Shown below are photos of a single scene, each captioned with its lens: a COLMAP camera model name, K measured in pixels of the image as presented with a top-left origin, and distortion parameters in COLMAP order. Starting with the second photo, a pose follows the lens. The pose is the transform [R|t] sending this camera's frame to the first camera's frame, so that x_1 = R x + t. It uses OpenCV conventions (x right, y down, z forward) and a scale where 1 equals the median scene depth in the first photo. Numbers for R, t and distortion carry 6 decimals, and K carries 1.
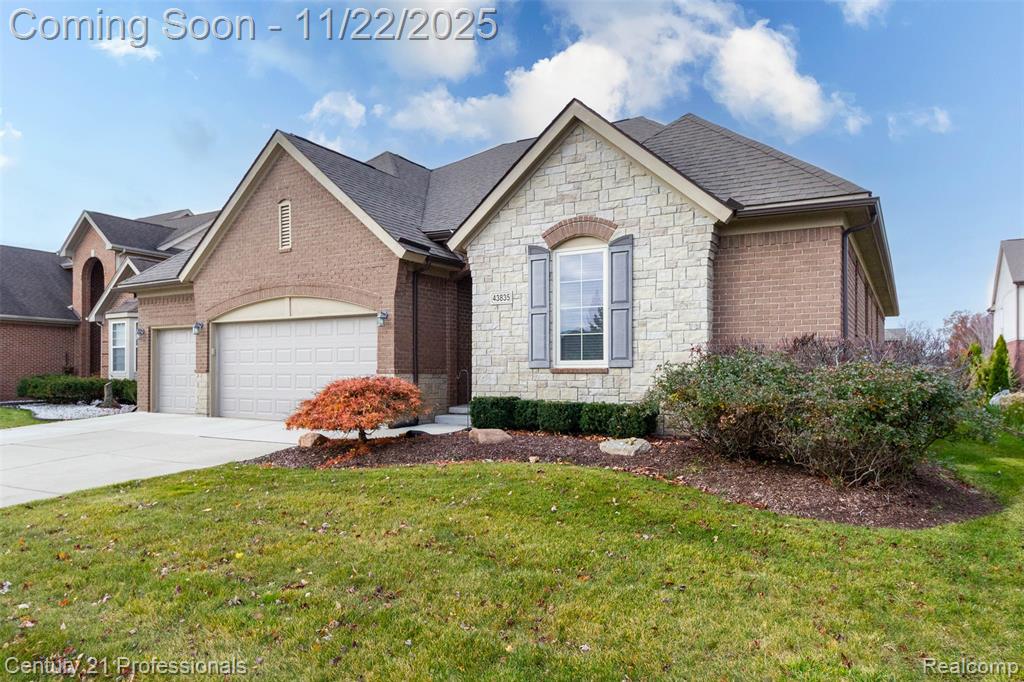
lens RADIAL K [[667.3, 0, 510.9], [0, 667.3, 373.7], [0, 0, 1]] dist [0.000528, 0.000013]
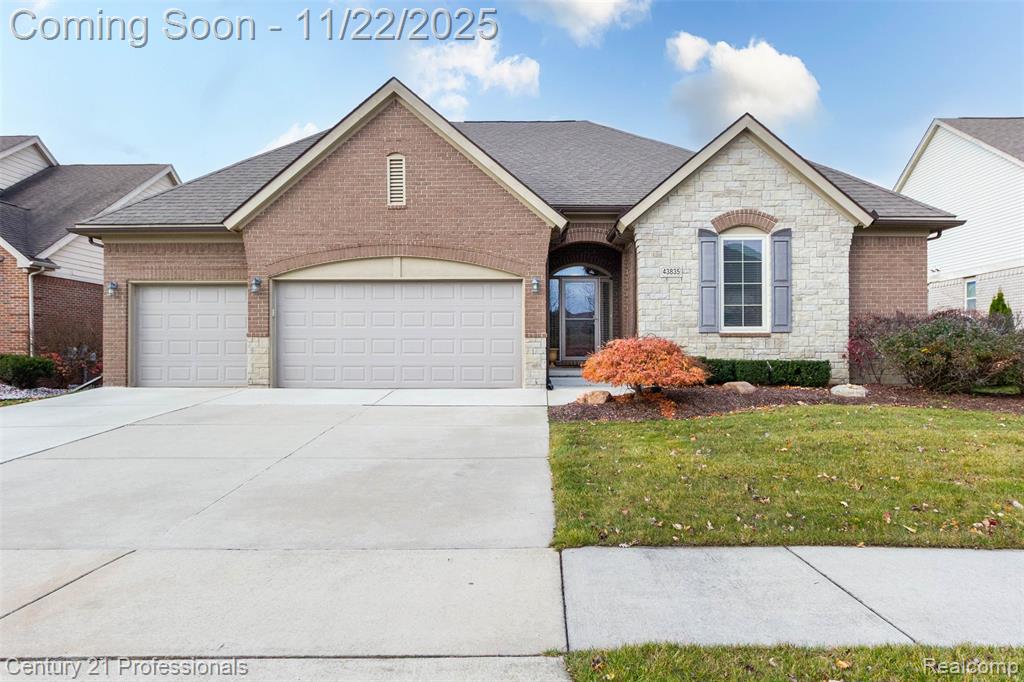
lens RADIAL K [[646.0, 0, 514.0], [0, 646.0, 350.6], [0, 0, 1]] dist [0.001656, -0.000226]
pose [[0.877290, -0.001811, 0.479957, -0.820209], [0.000771, 0.999997, 0.002363, 0.020808], [-0.479960, -0.001703, 0.877289, 0.156410]]
